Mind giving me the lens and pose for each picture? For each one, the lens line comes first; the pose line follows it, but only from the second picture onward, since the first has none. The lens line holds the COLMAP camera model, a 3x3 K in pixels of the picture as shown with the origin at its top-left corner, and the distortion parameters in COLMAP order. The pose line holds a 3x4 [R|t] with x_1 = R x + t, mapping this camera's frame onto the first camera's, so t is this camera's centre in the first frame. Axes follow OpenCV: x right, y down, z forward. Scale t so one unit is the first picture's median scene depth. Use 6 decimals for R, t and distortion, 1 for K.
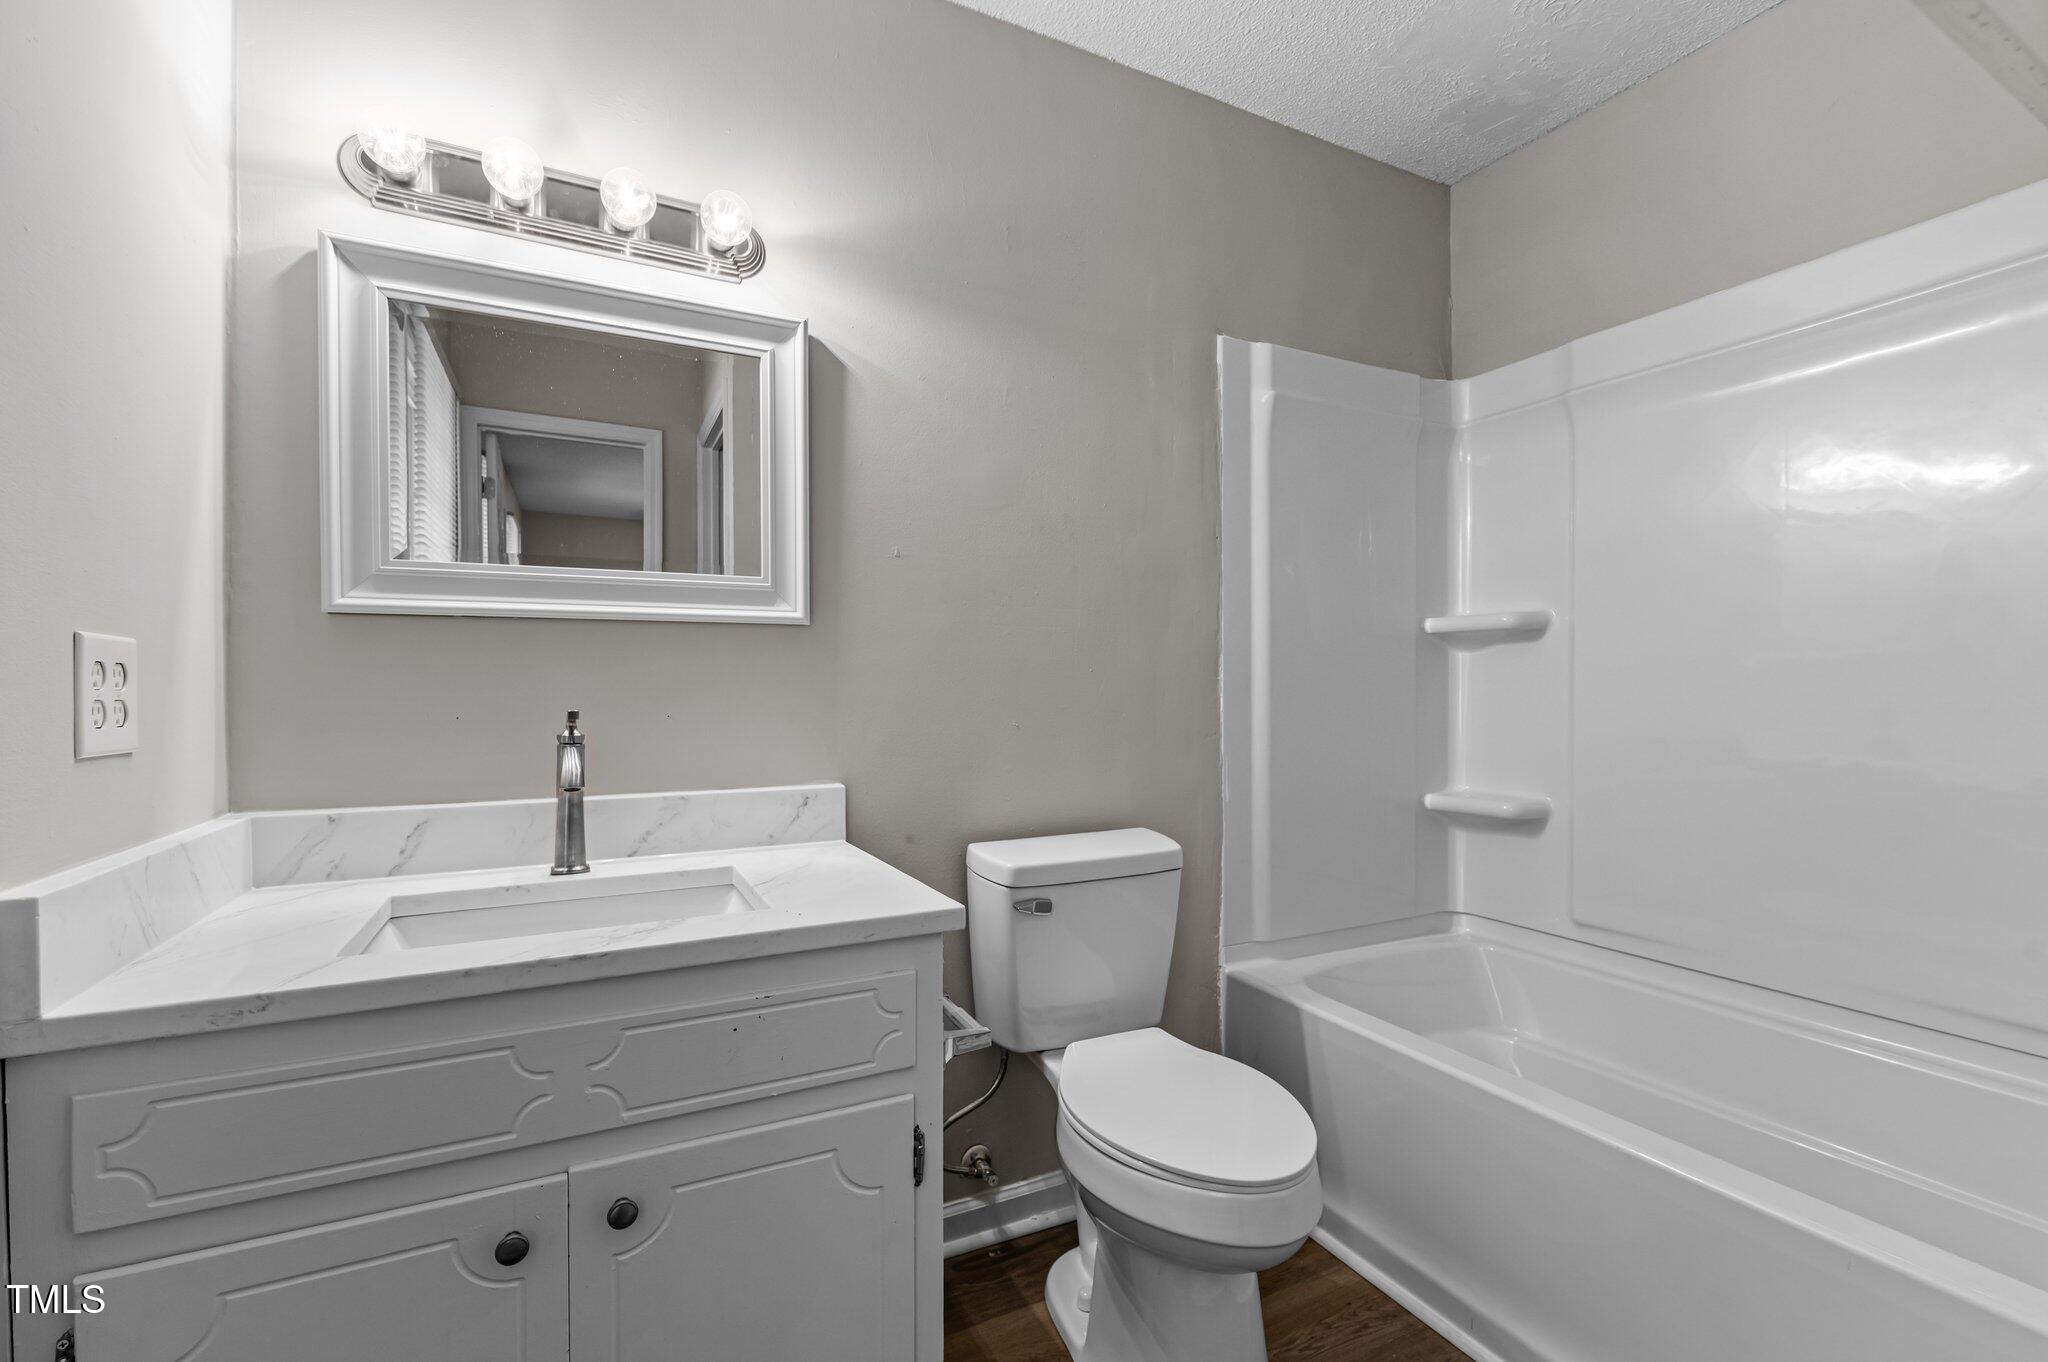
lens RADIAL K [[847.8, 0, 1024.0], [0, 847.8, 681.0], [0, 0, 1]] dist [0.003007, 0.000169]
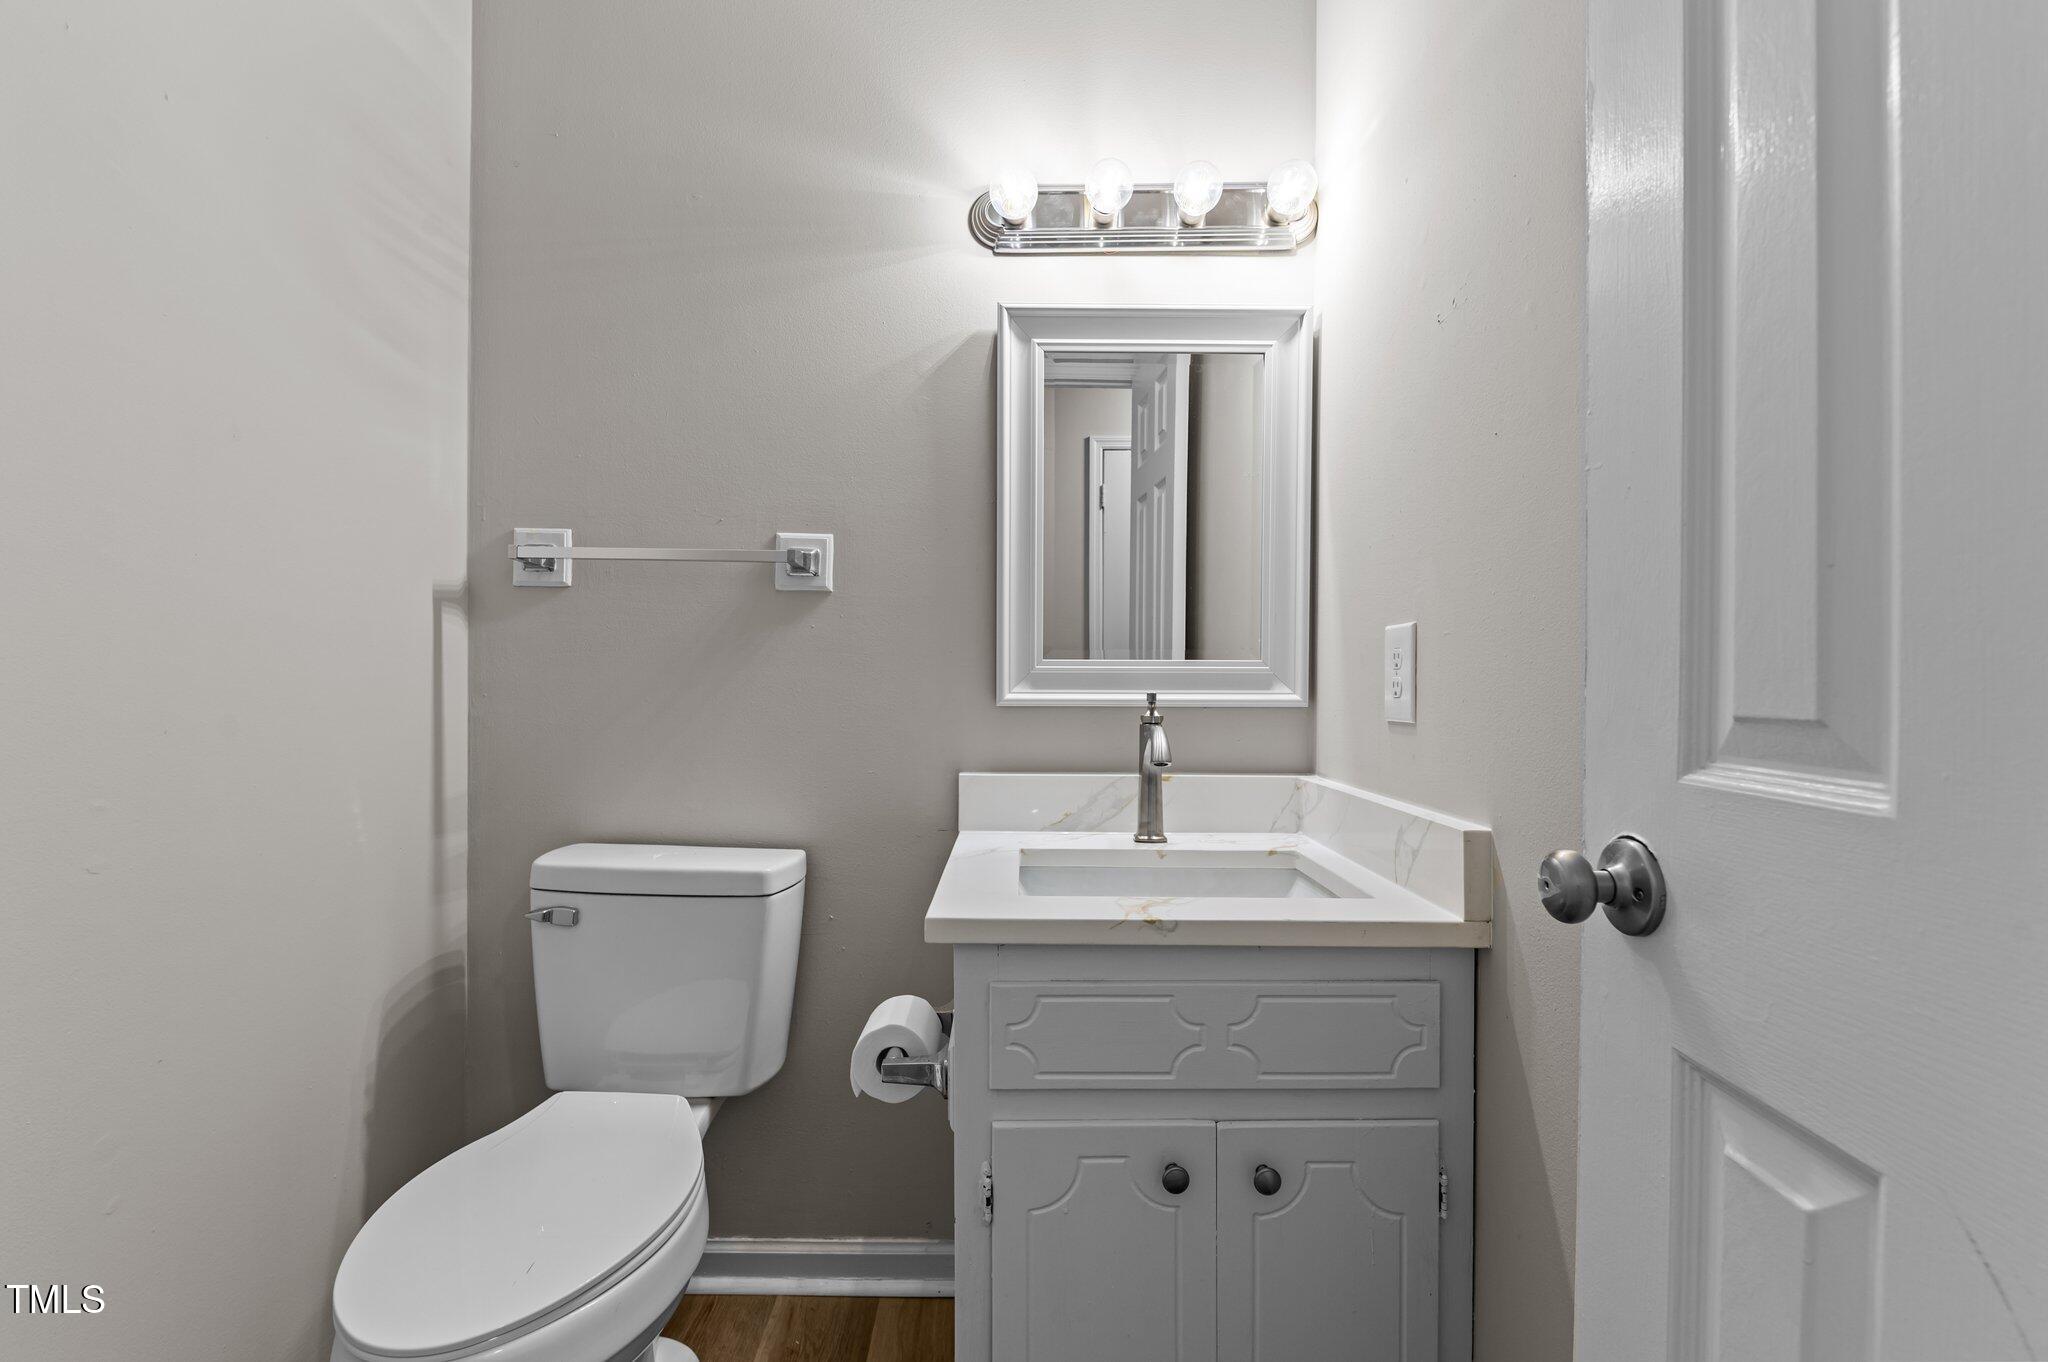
lens RADIAL K [[901.9, 0, 1021.2], [0, 901.9, 675.2], [0, 0, 1]] dist [0.000019, -0.000617]
pose [[0.880946, 0.002247, -0.473212, -0.149262], [0.005523, 0.999872, 0.015029, -0.001098], [0.473186, -0.015853, 0.880820, -0.074925]]
